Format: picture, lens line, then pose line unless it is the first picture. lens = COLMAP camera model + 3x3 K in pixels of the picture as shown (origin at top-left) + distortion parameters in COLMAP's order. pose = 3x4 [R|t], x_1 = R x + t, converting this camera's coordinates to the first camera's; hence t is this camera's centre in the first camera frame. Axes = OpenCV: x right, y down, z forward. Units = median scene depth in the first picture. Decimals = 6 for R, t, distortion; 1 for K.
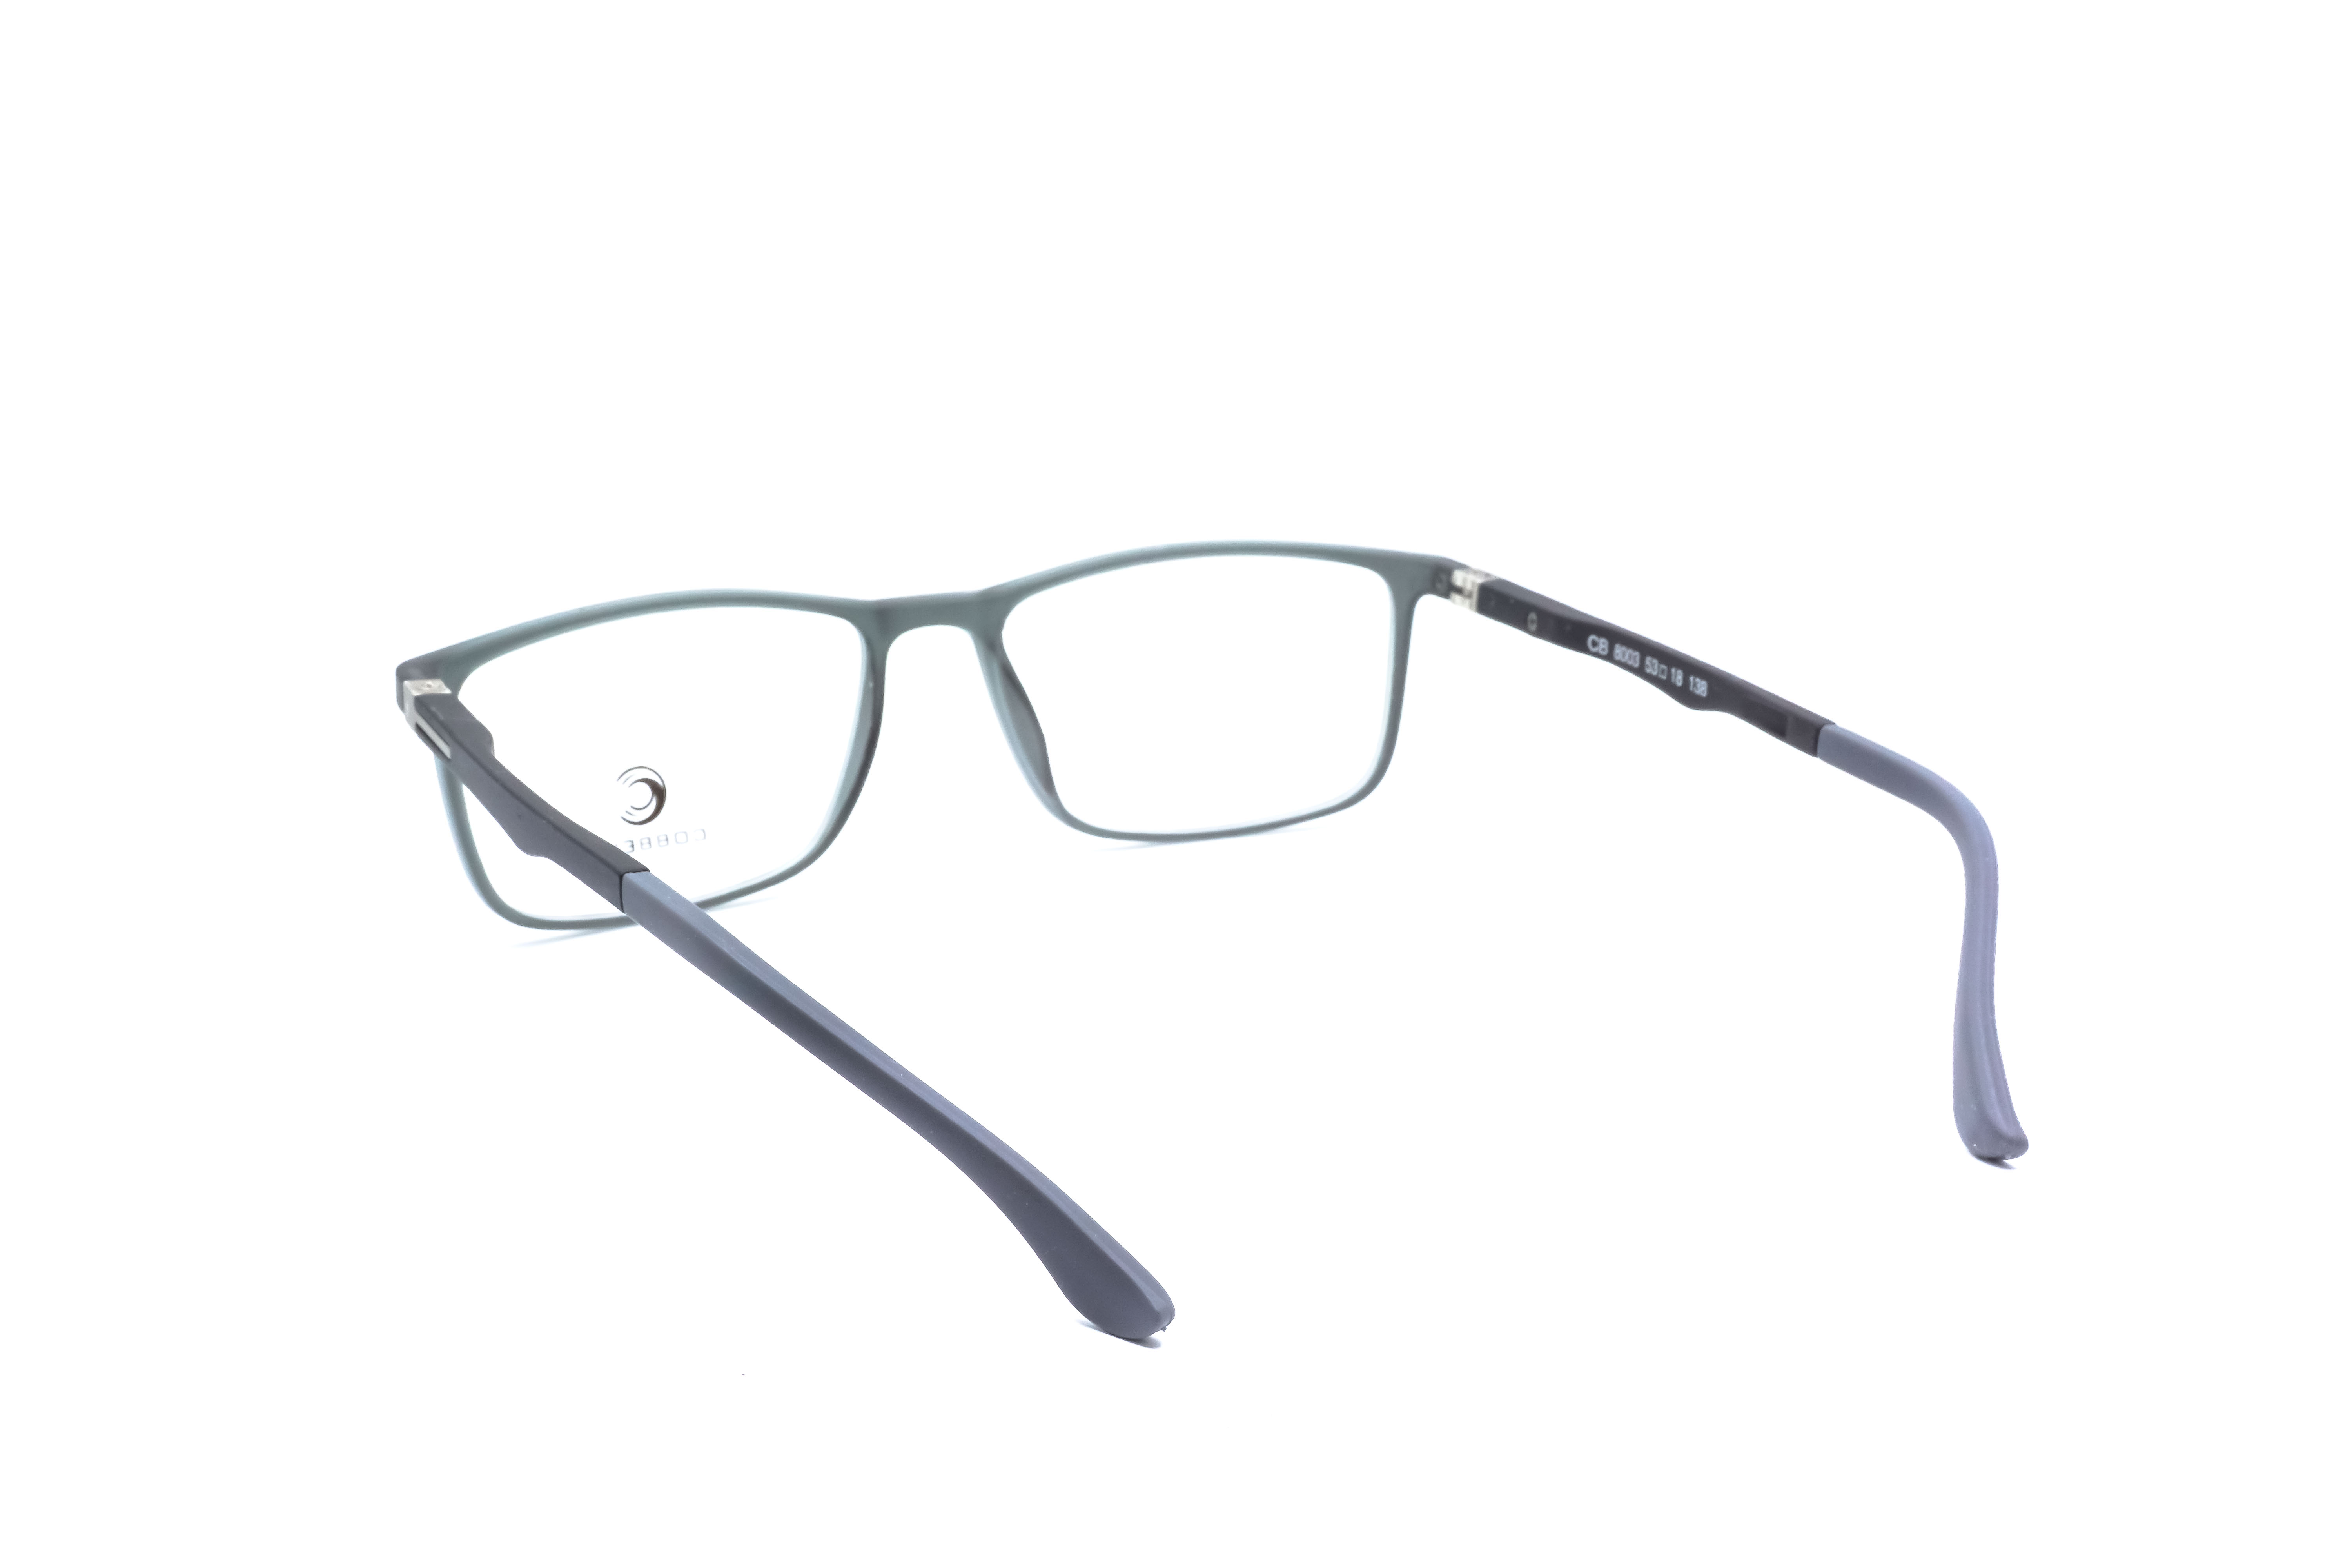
lens RADIAL K [[3360.0, 0, 1176.0], [0, 3360.0, 784.0], [0, 0, 1]] dist [-0.006667, -0.022161]
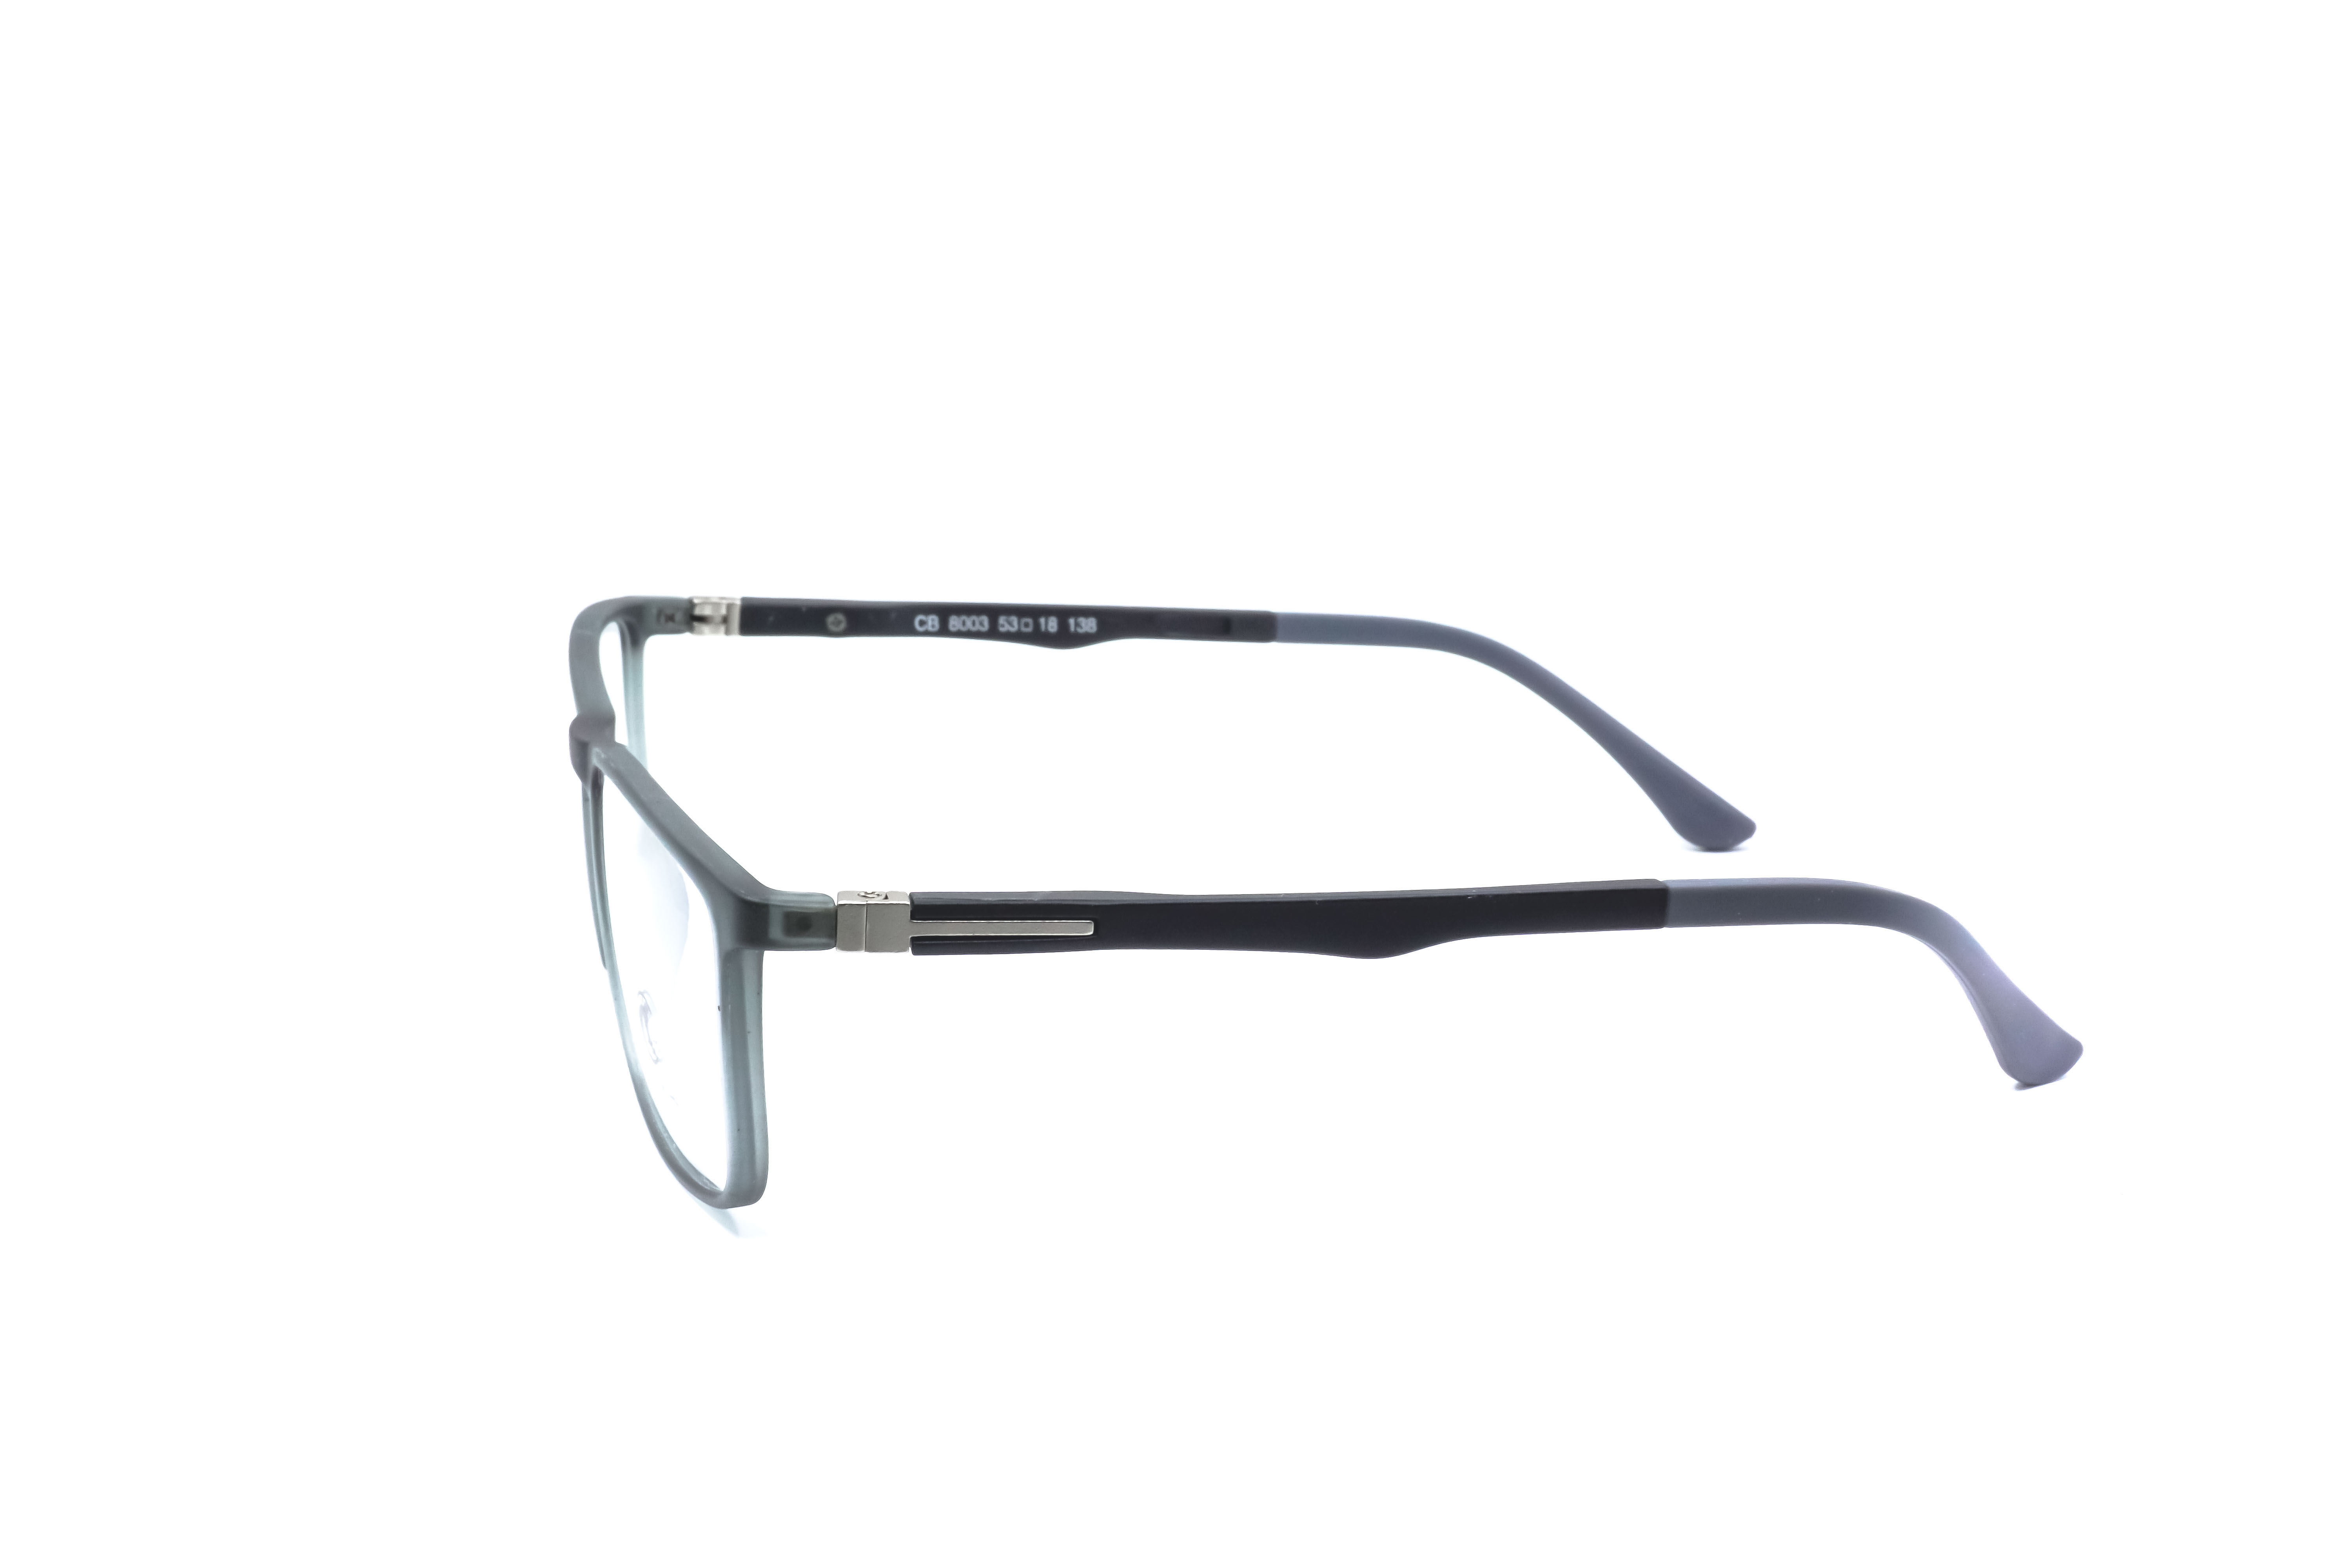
lens RADIAL K [[3360.0, 0, 1176.0], [0, 3360.0, 784.0], [0, 0, 1]] dist [-0.006667, -0.022161]
pose [[0.259658, -0.234893, 0.936698, -0.838145], [0.237546, 0.955700, 0.173809, -0.156056], [-0.936029, 0.177378, 0.303953, 0.621440]]
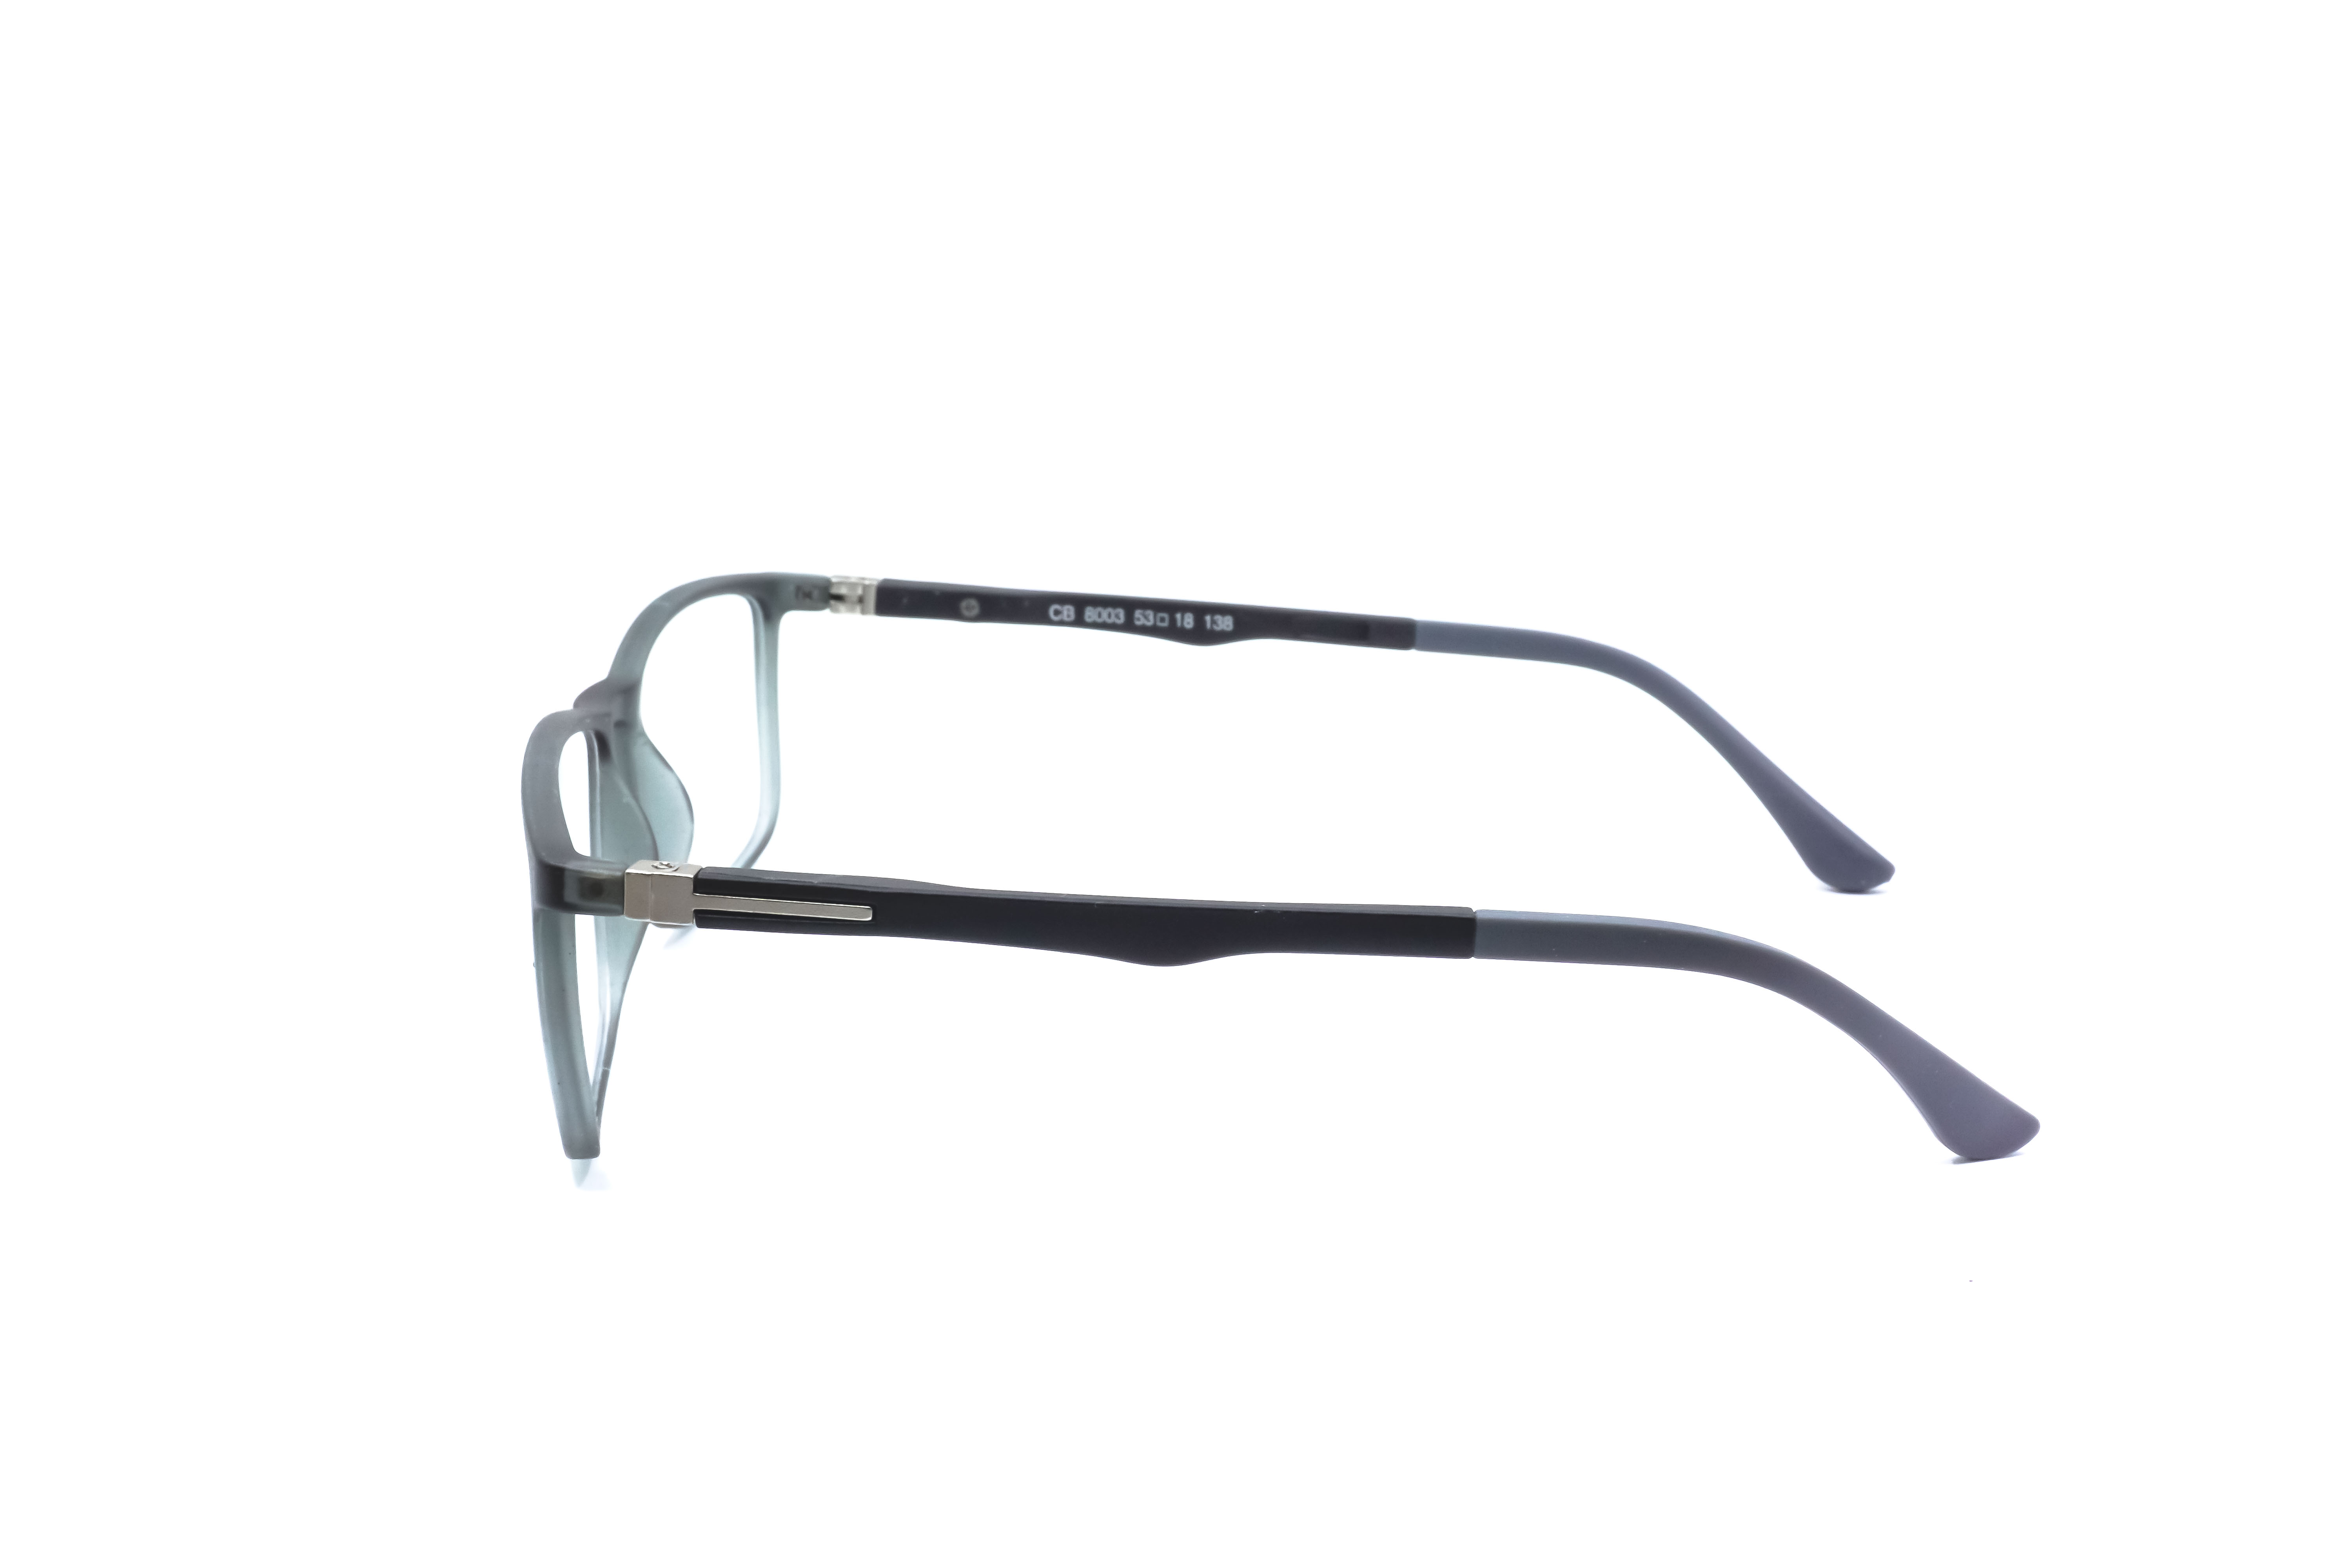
lens RADIAL K [[3360.0, 0, 1176.0], [0, 3360.0, 784.0], [0, 0, 1]] dist [-0.006667, -0.022161]
pose [[0.499748, -0.211941, 0.839841, -0.751586], [0.213596, 0.969813, 0.117641, -0.105655], [-0.839422, 0.120596, 0.529931, 0.419000]]
